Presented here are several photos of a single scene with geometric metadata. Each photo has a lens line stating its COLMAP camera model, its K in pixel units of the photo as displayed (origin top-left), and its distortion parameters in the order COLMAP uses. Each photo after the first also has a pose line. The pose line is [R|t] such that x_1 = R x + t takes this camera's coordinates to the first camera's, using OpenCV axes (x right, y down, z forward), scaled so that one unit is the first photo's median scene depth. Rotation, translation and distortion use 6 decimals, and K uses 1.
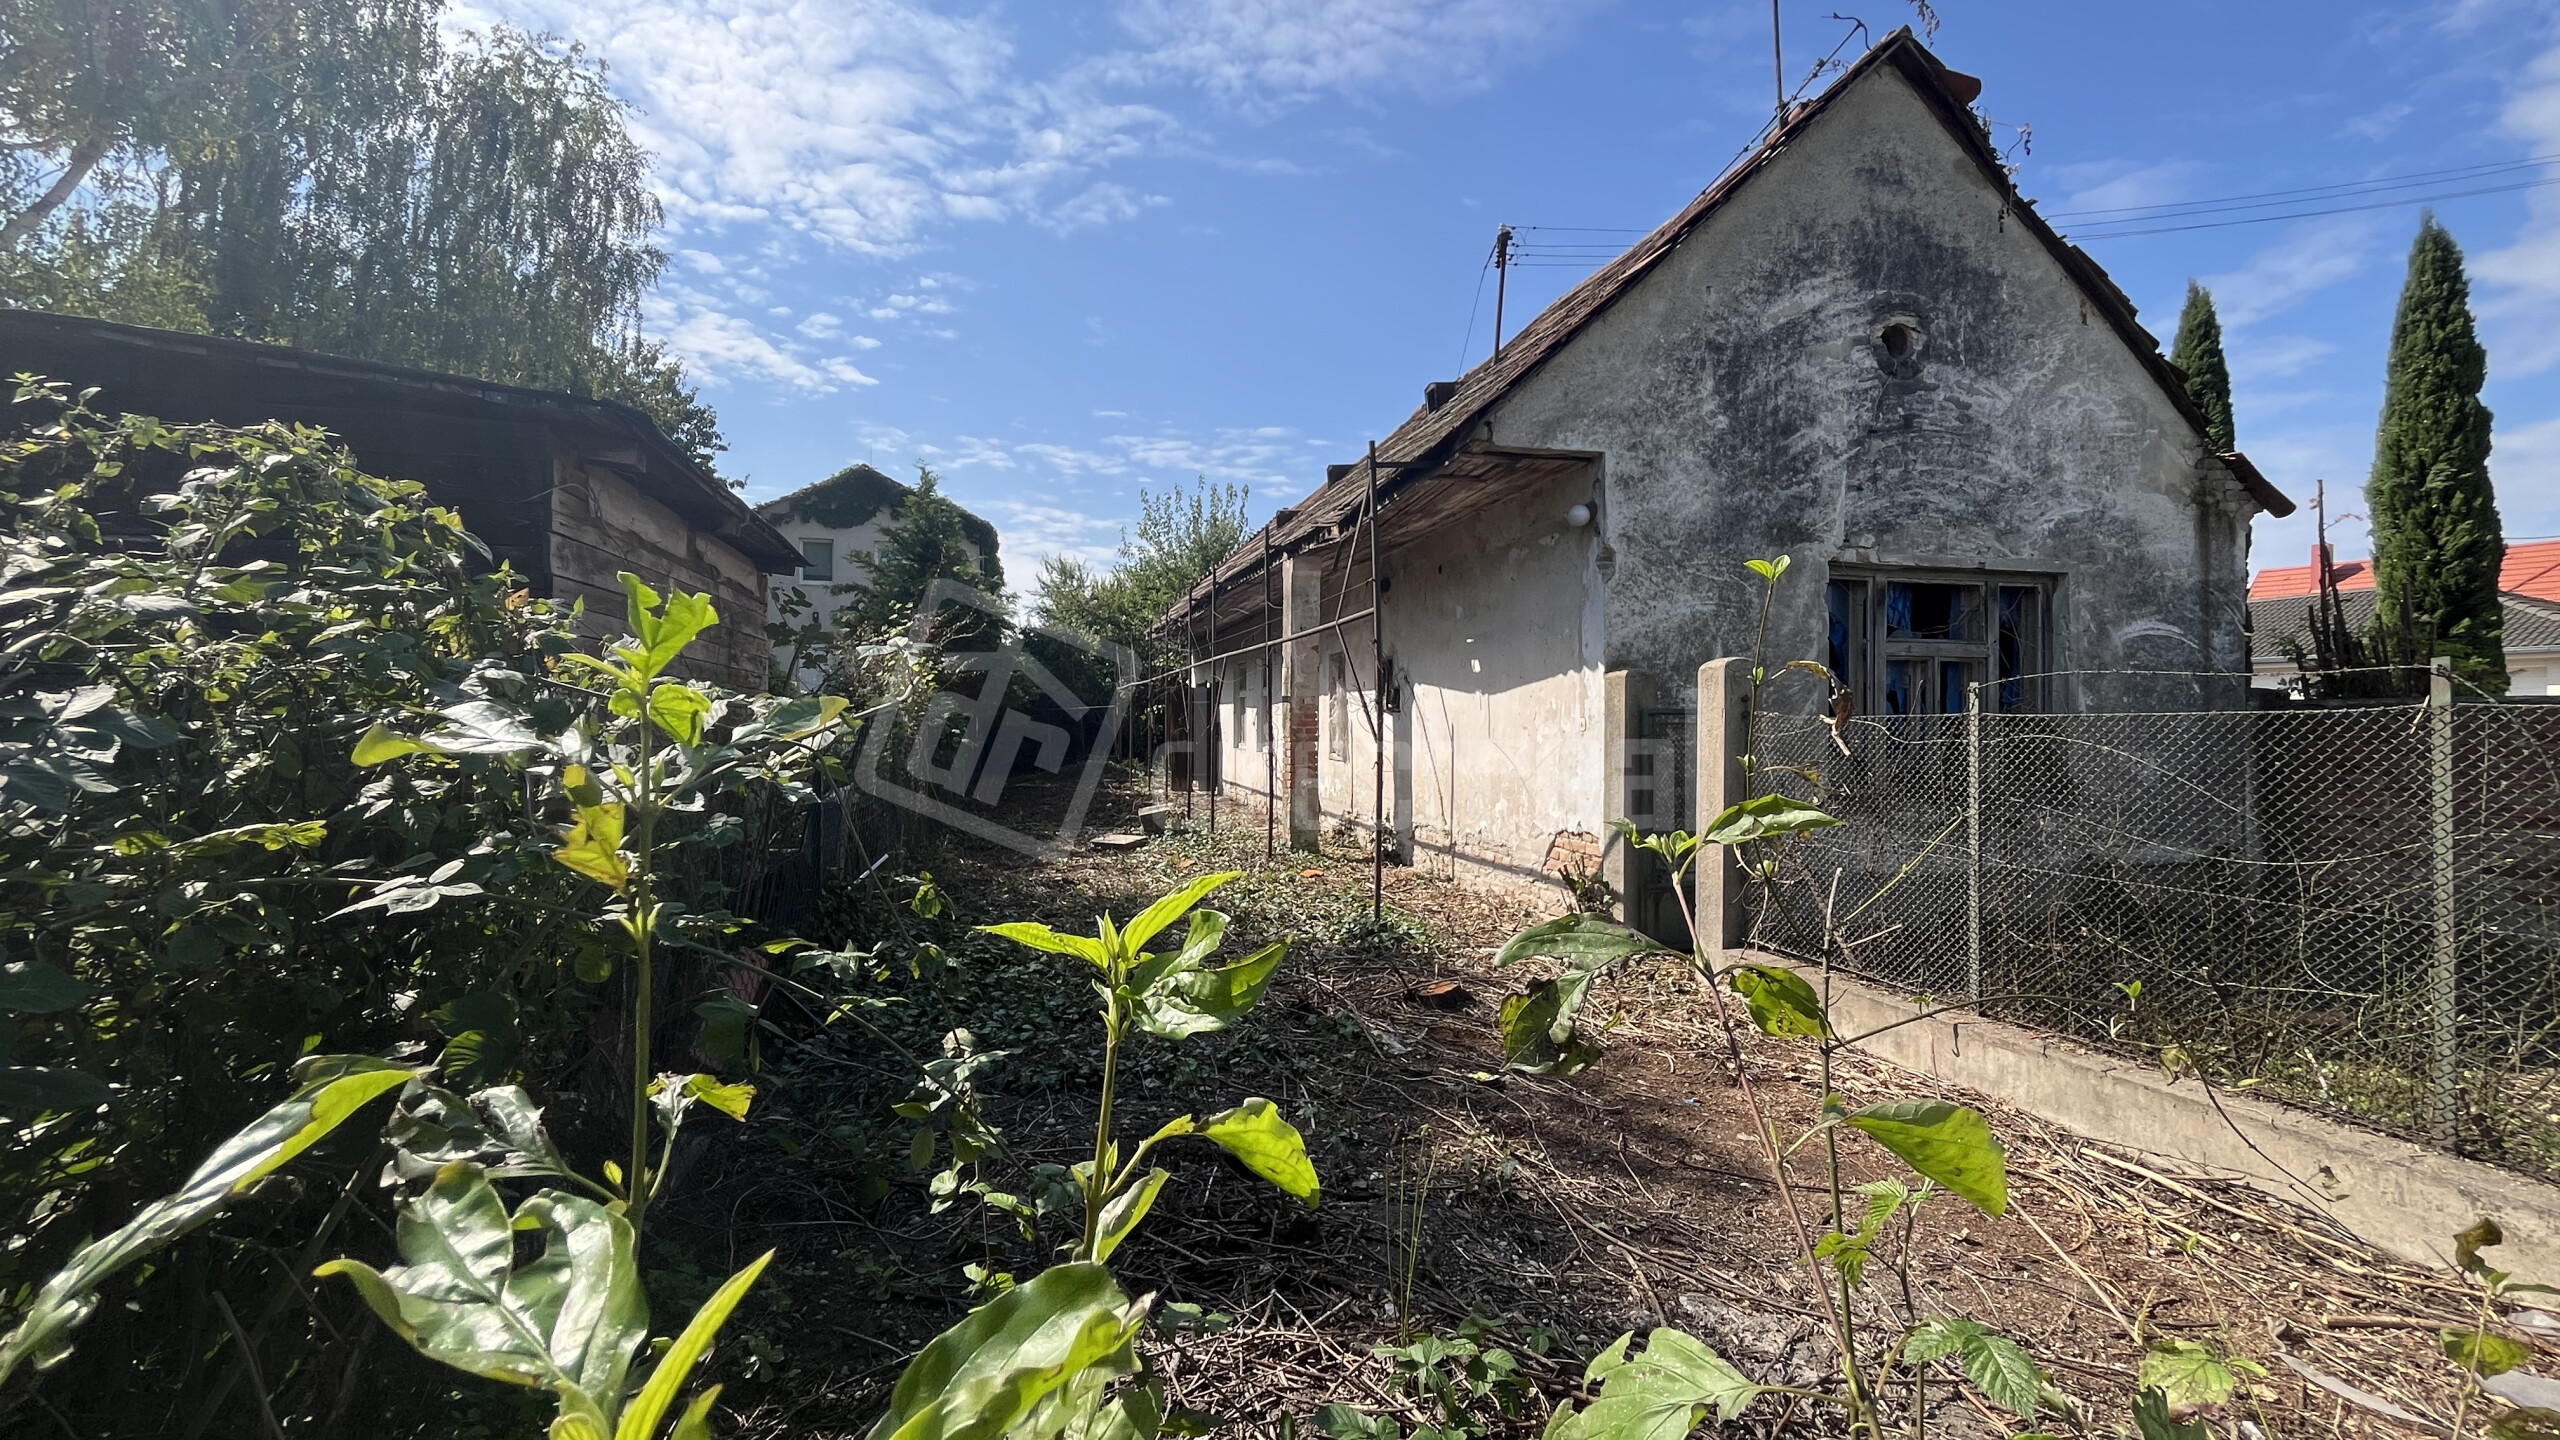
lens RADIAL K [[1047.0, 0, 1268.0], [0, 1047.0, 713.1], [0, 0, 1]] dist [-0.004264, 0.000837]
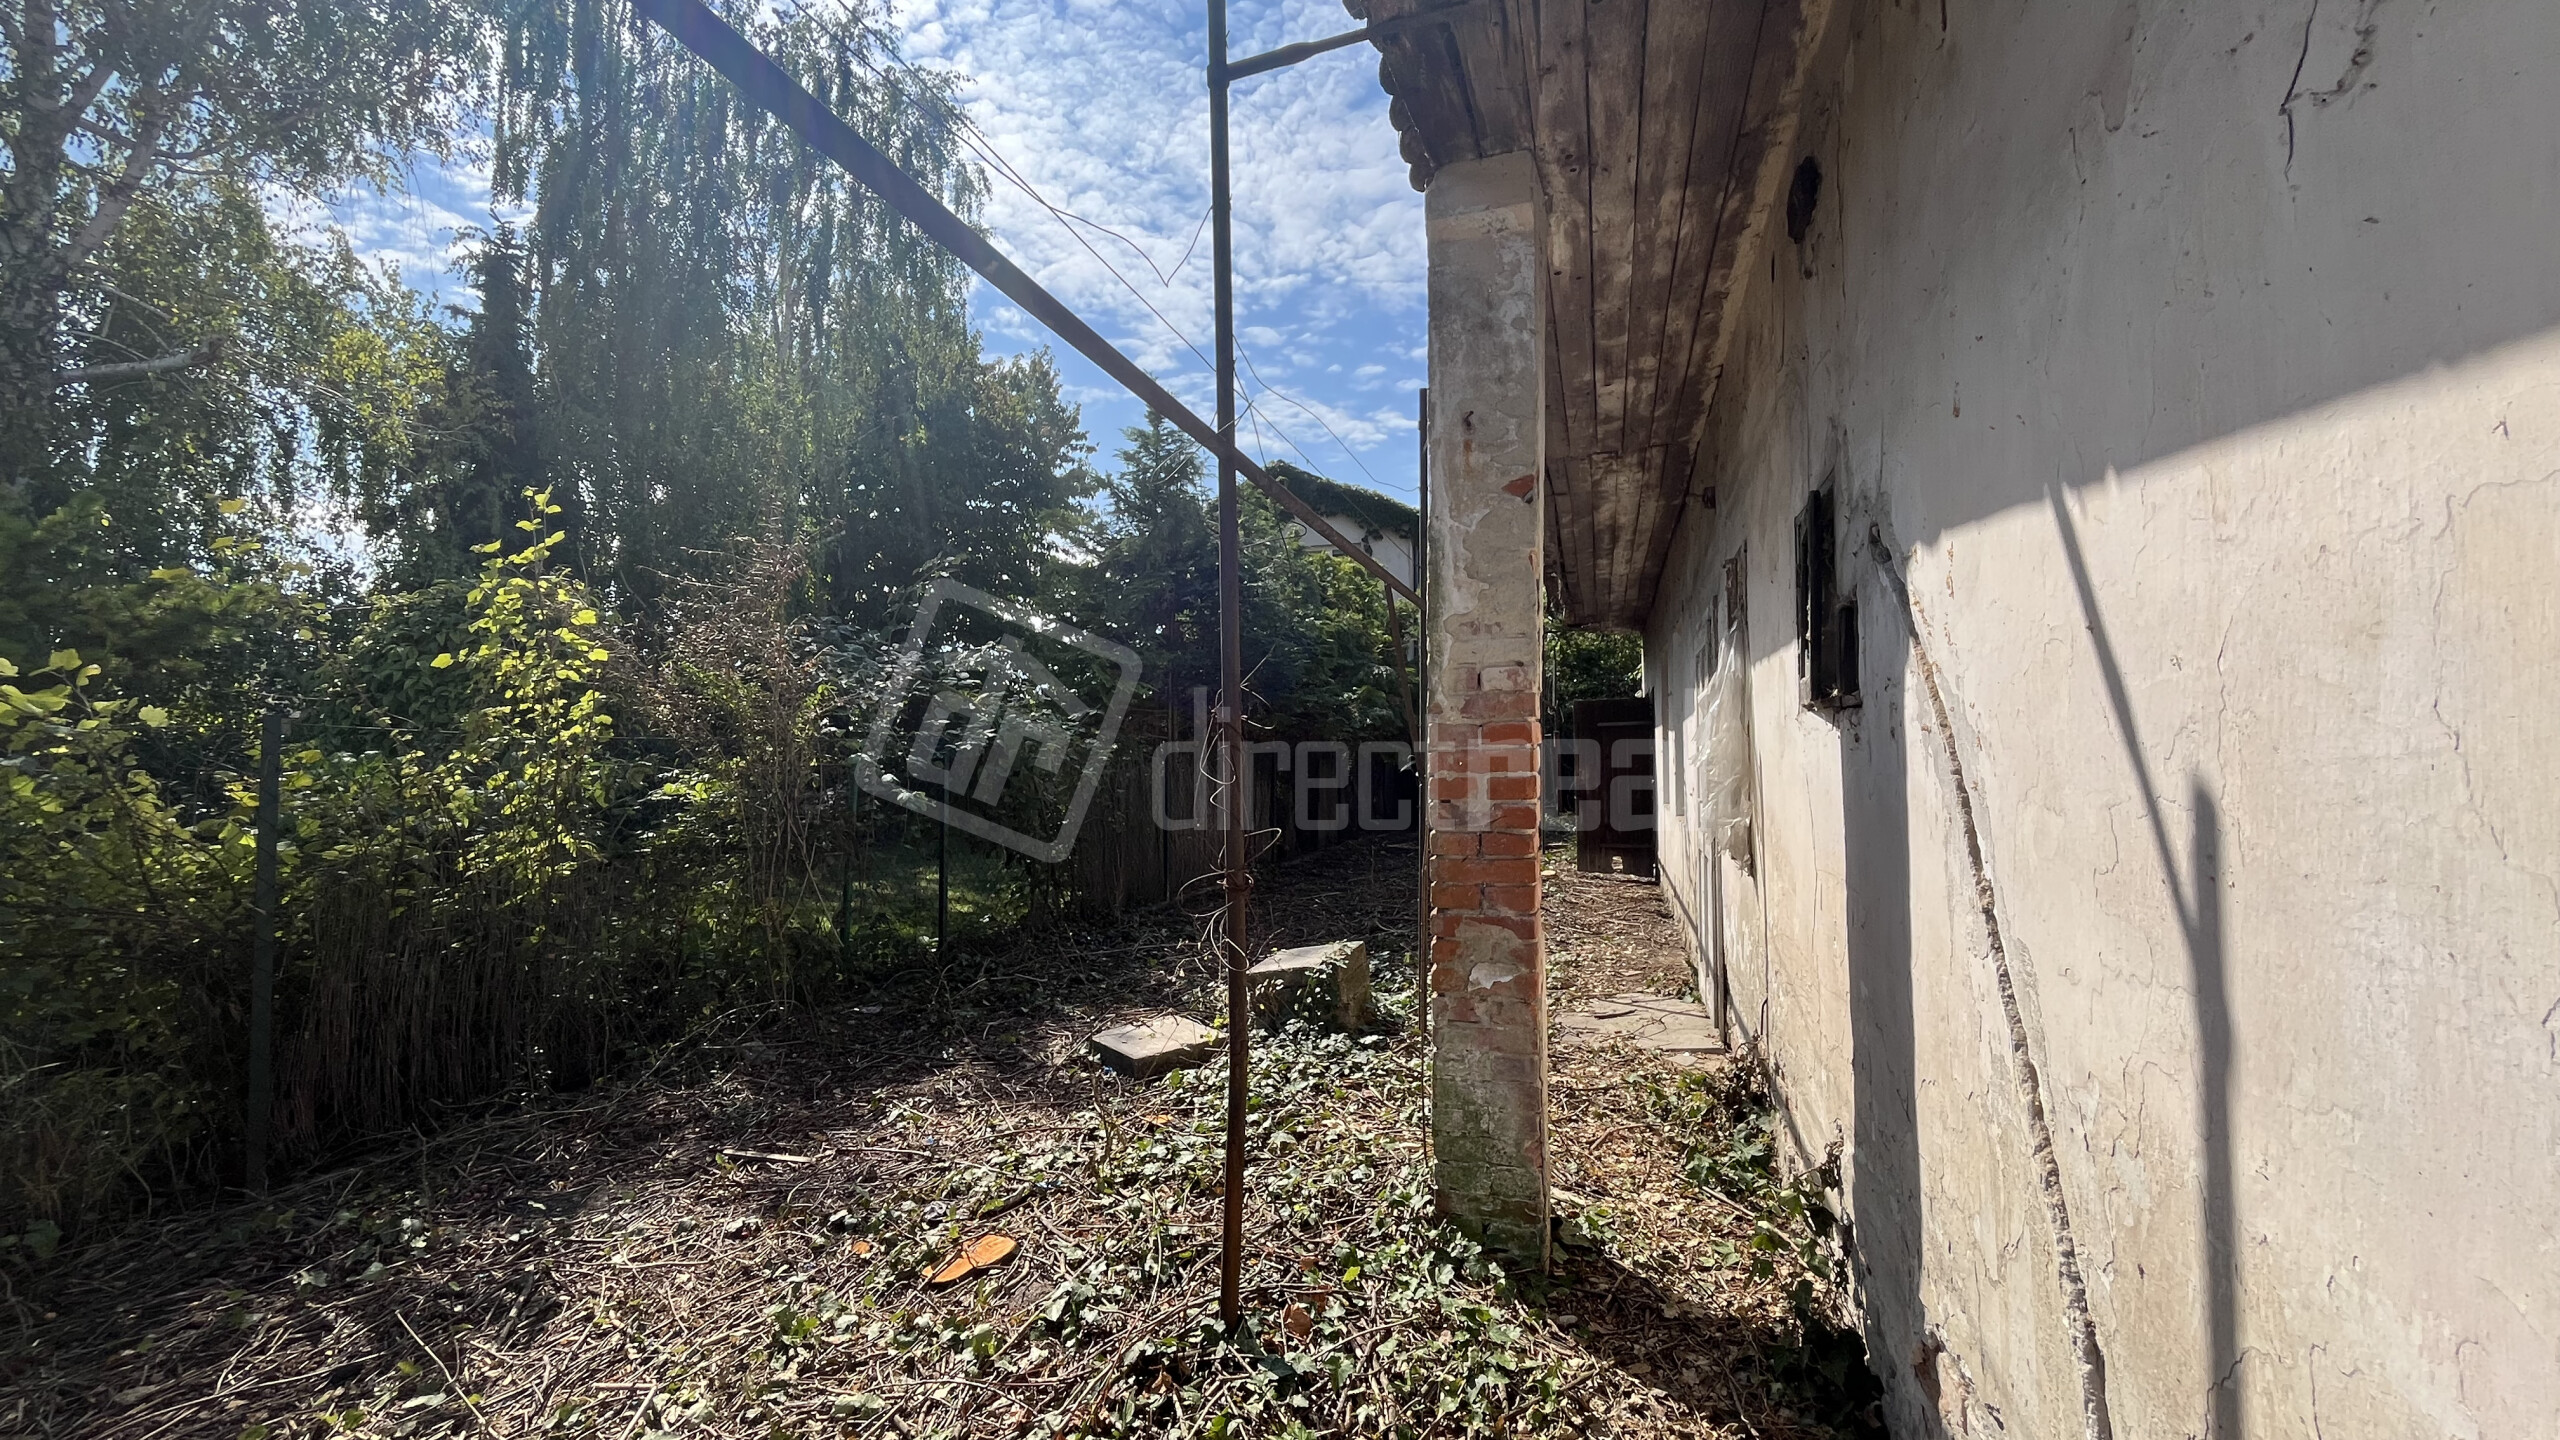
lens RADIAL K [[1047.0, 0, 1283.2], [0, 1047.0, 697.5], [0, 0, 1]] dist [-0.004264, 0.000837]
pose [[0.861977, -0.032534, -0.505902, 0.185330], [0.006683, 0.998581, -0.052830, 0.009786], [0.506903, 0.042157, 0.860972, 1.062347]]
